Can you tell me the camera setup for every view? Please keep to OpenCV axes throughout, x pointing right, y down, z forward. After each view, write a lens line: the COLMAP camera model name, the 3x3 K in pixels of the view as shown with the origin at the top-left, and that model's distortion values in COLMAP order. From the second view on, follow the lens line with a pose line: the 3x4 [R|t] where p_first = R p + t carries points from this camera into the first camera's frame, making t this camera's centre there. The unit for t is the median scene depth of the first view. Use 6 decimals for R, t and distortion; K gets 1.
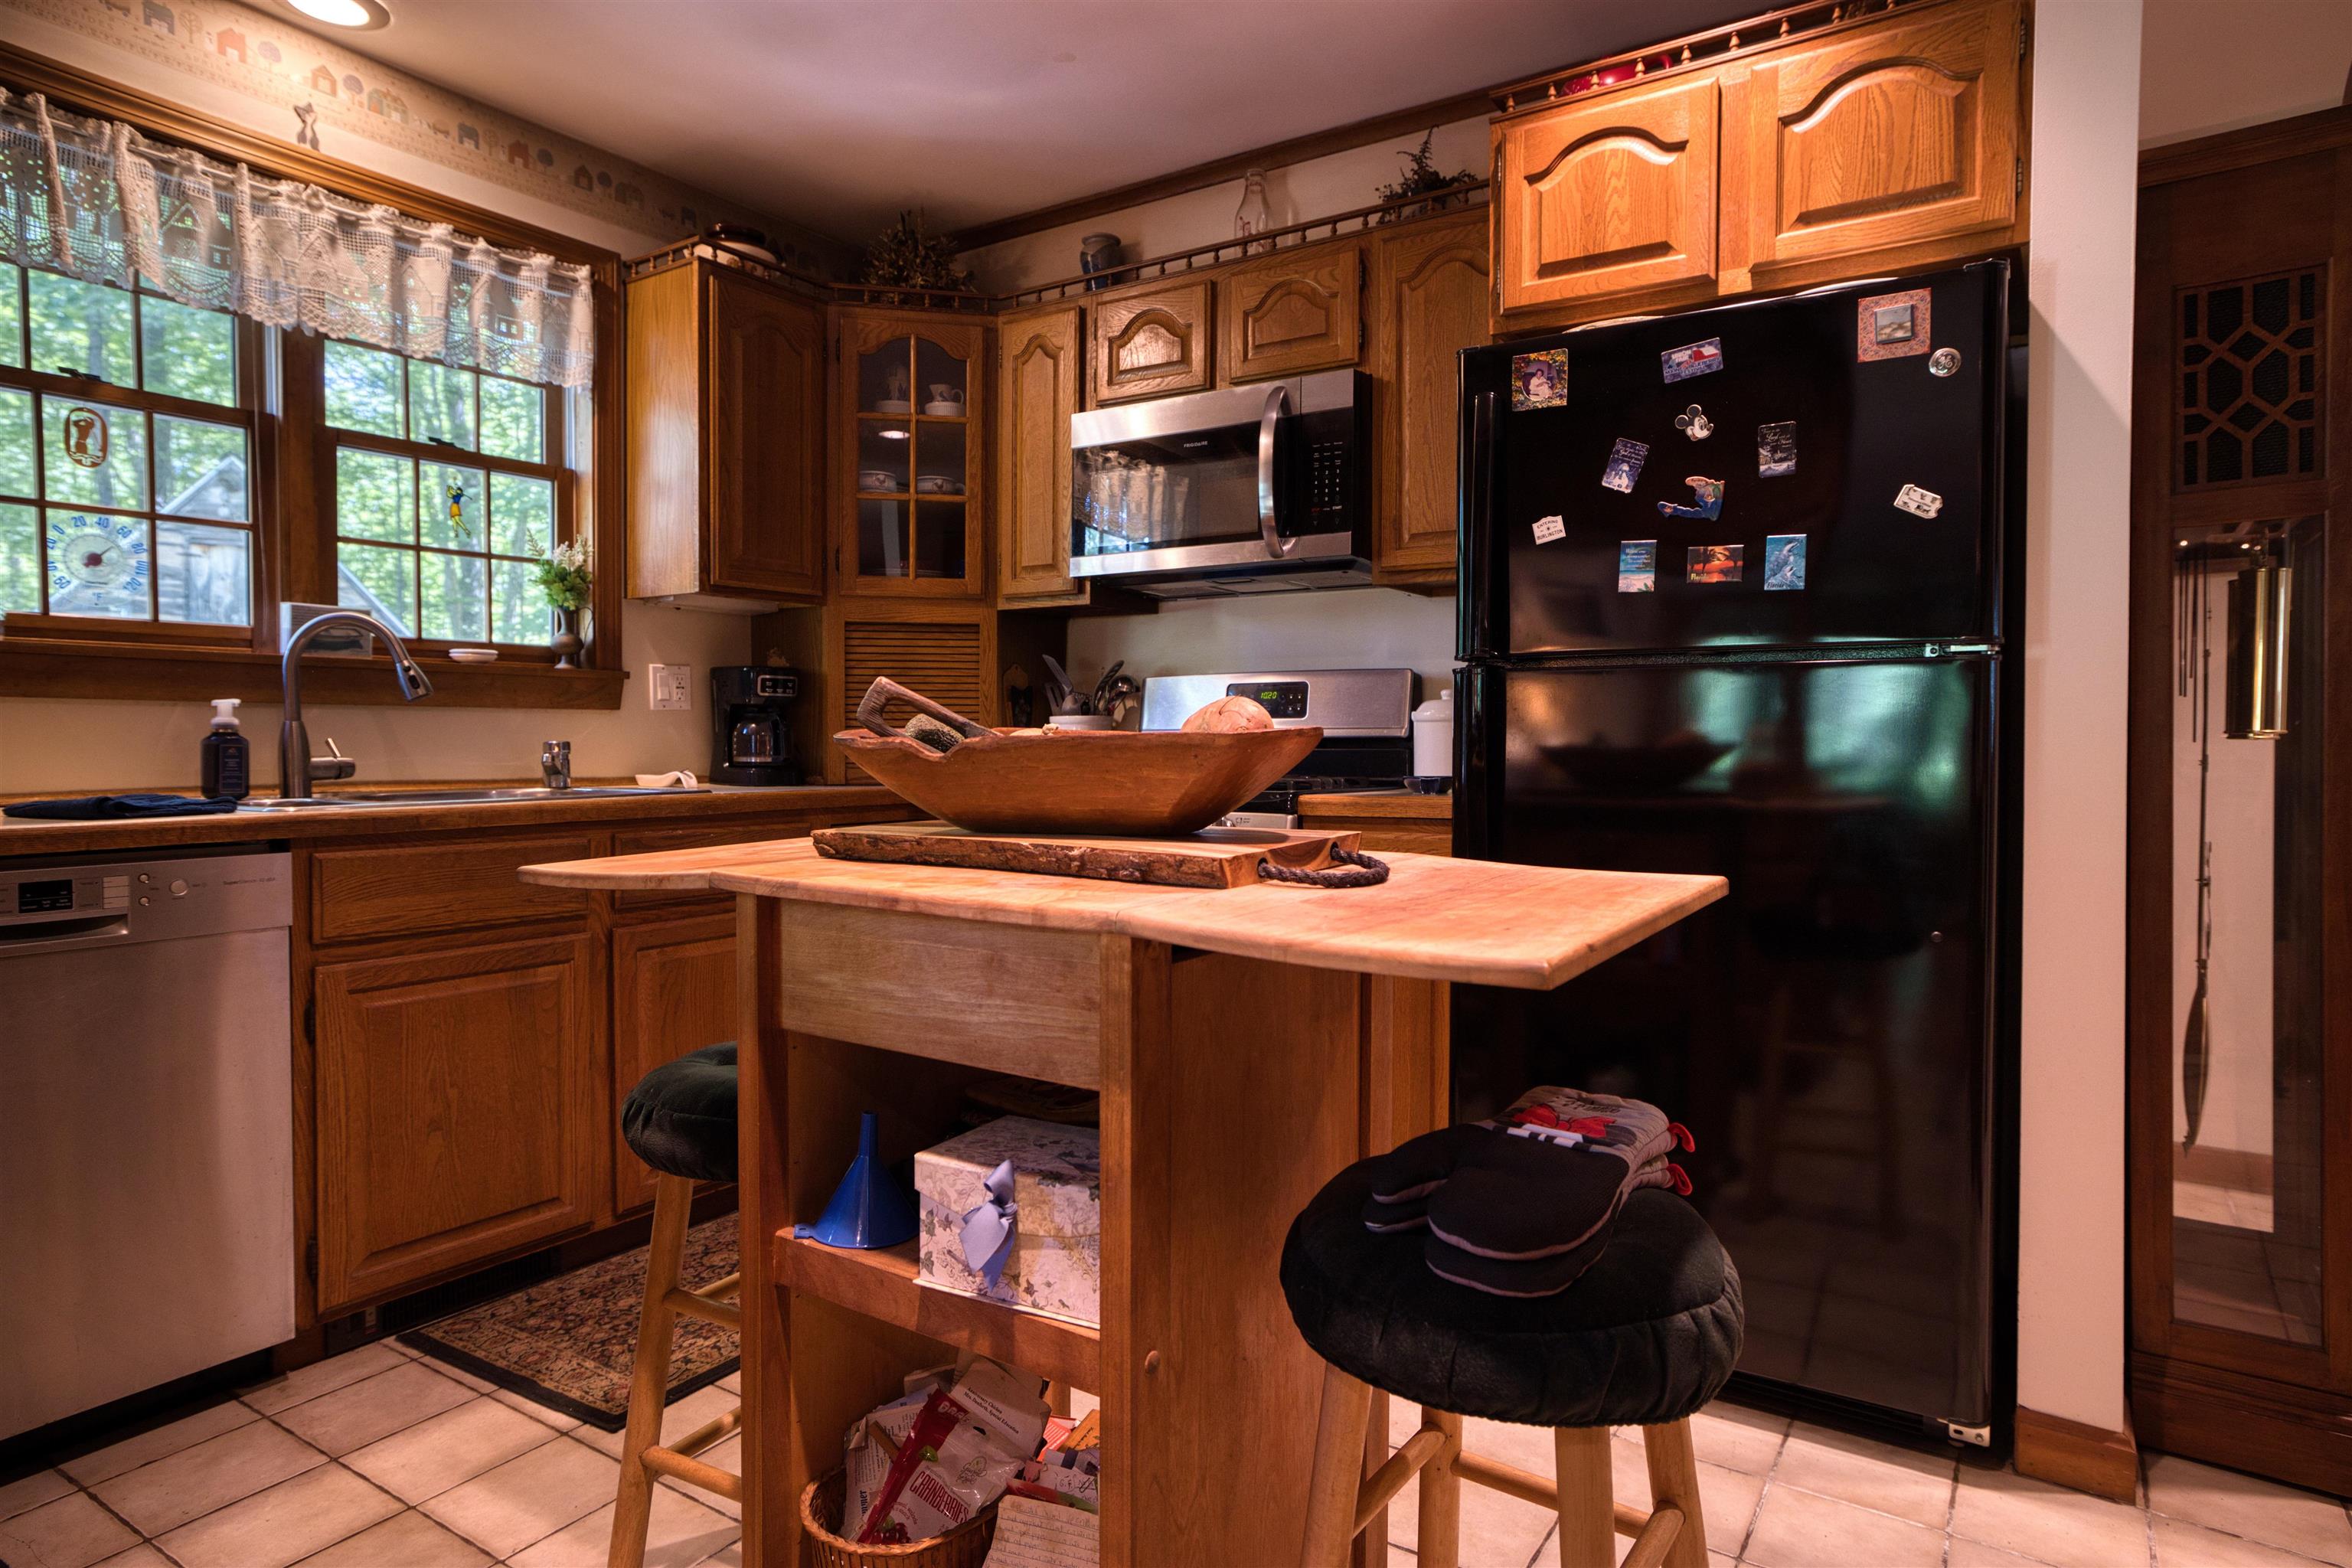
lens RADIAL K [[1319.8, 0, 1178.0], [0, 1319.8, 774.4], [0, 0, 1]] dist [-0.012163, 0.015264]
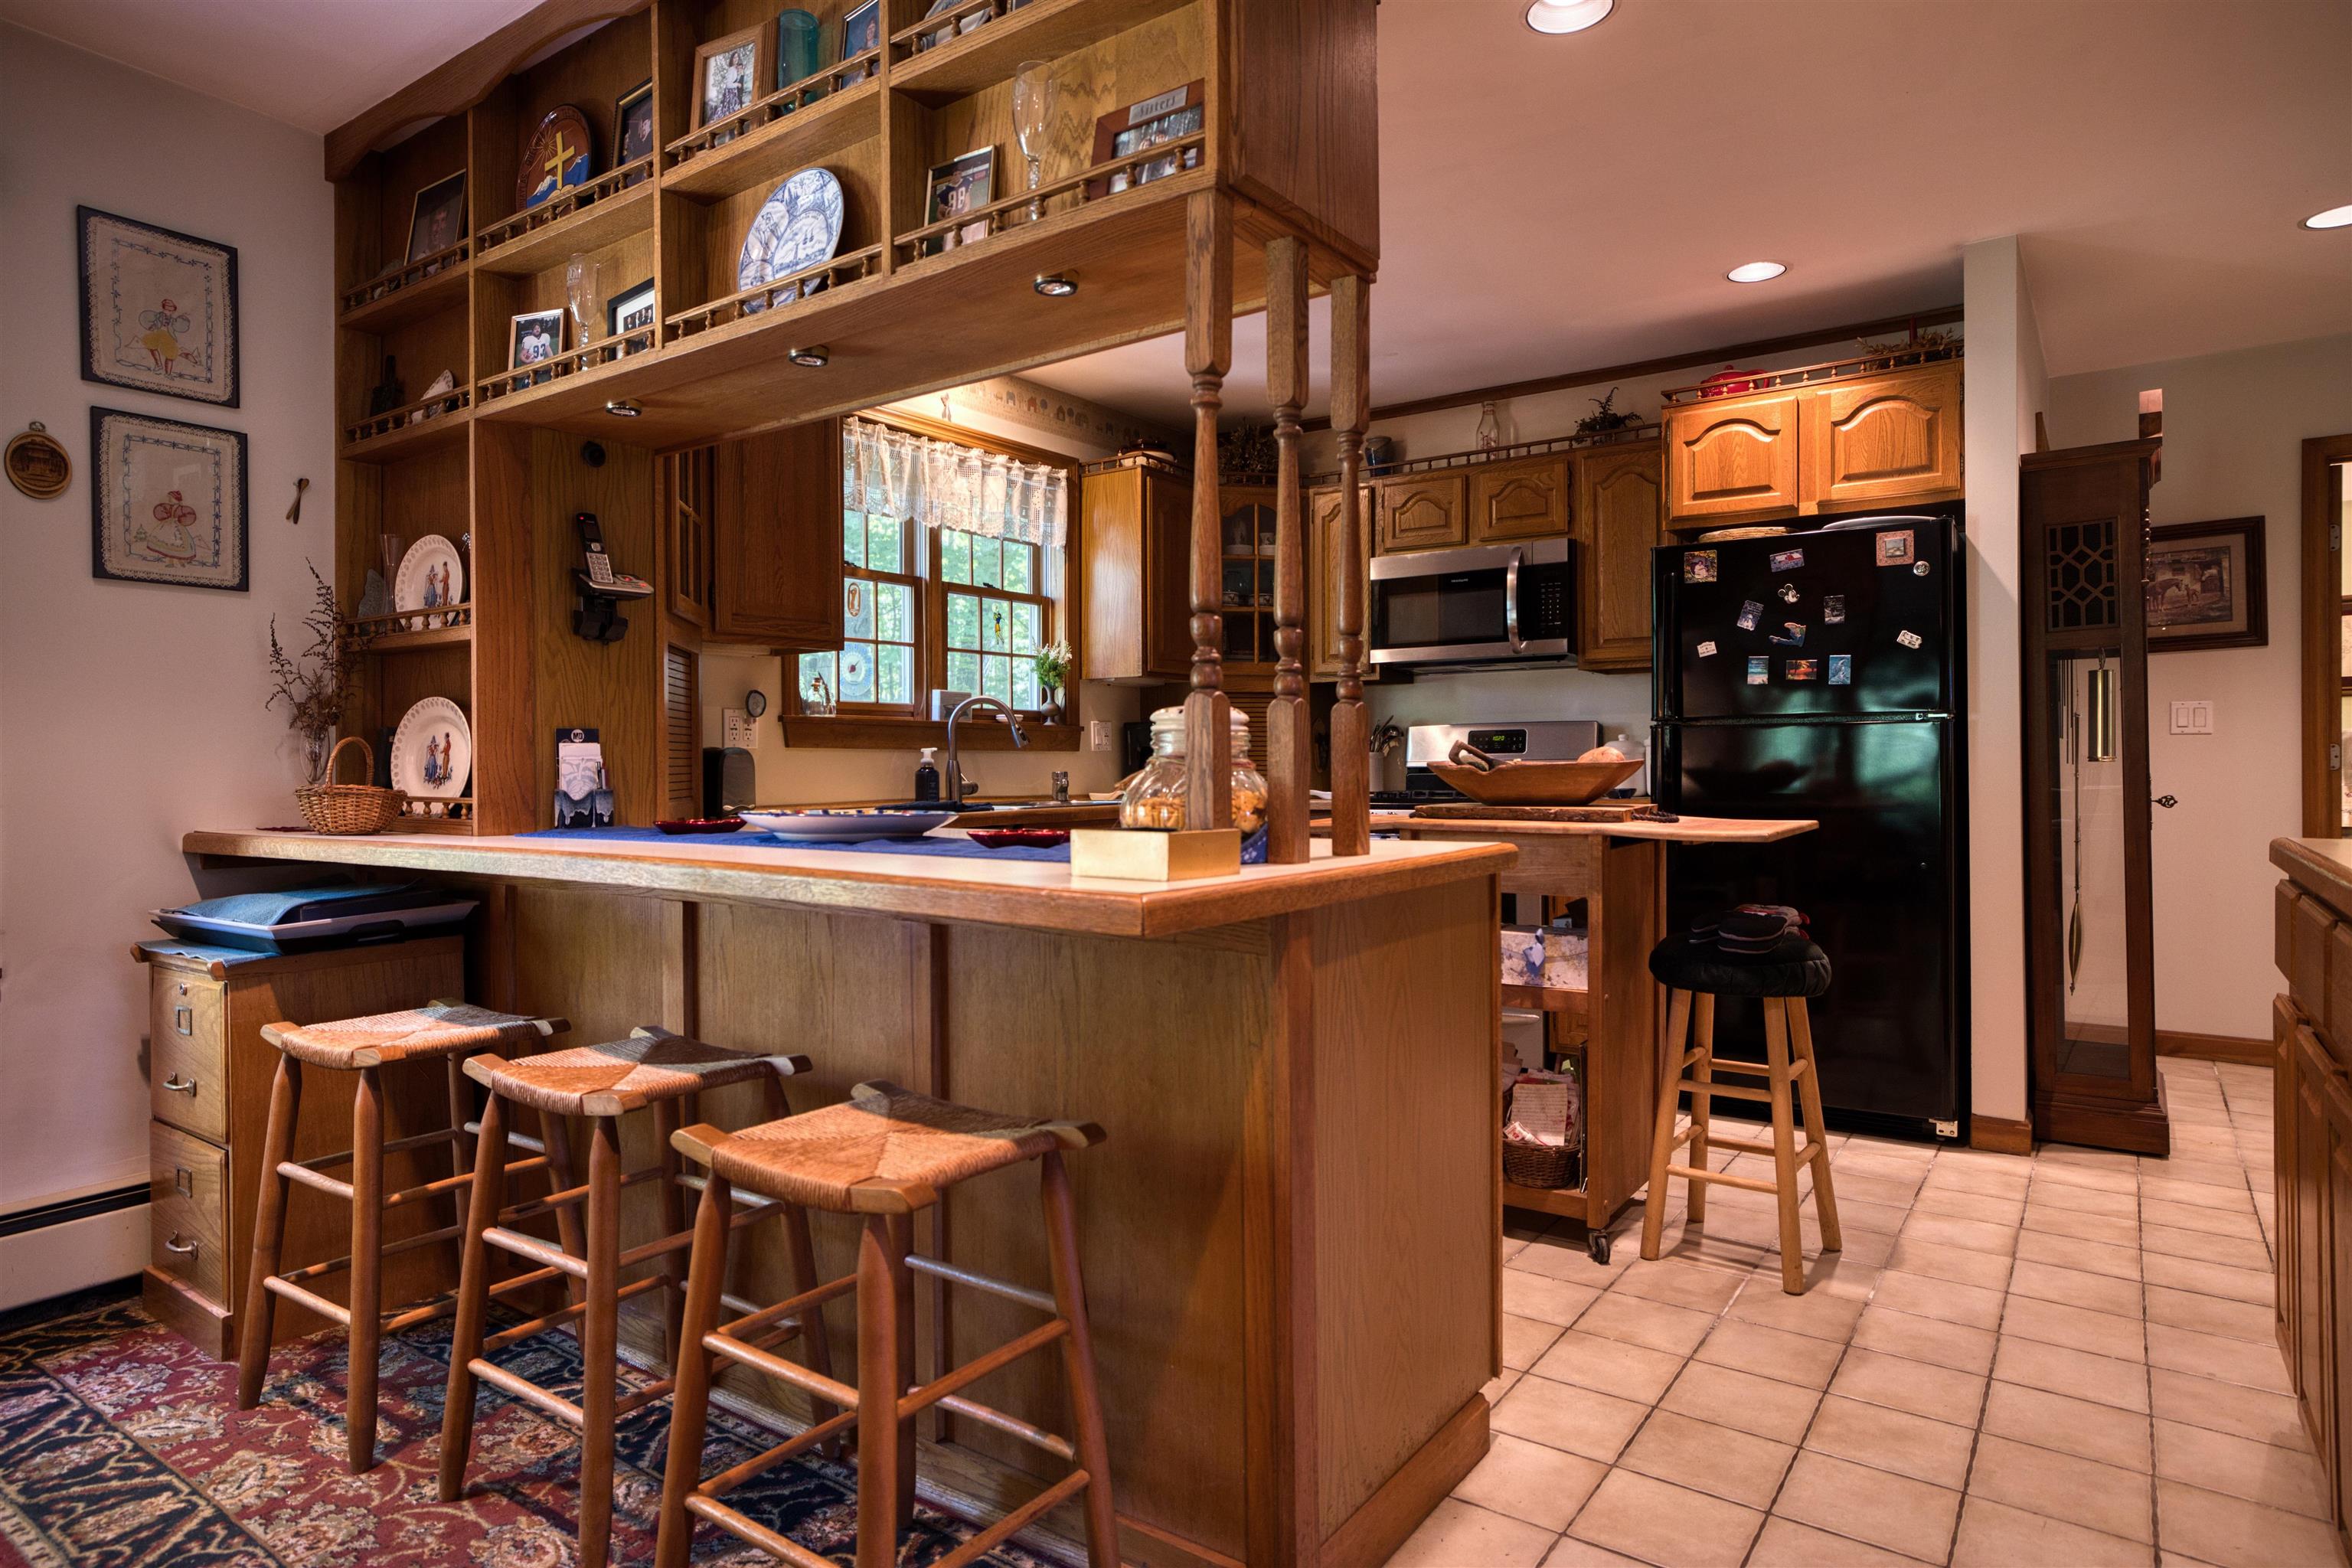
lens RADIAL K [[1319.8, 0, 1188.3], [0, 1319.8, 776.3], [0, 0, 1]] dist [-0.012163, 0.015264]
pose [[0.999587, -0.007552, -0.027723, -0.333457], [0.006927, 0.999721, -0.022565, 0.021561], [0.027885, 0.022364, 0.999361, -0.719622]]
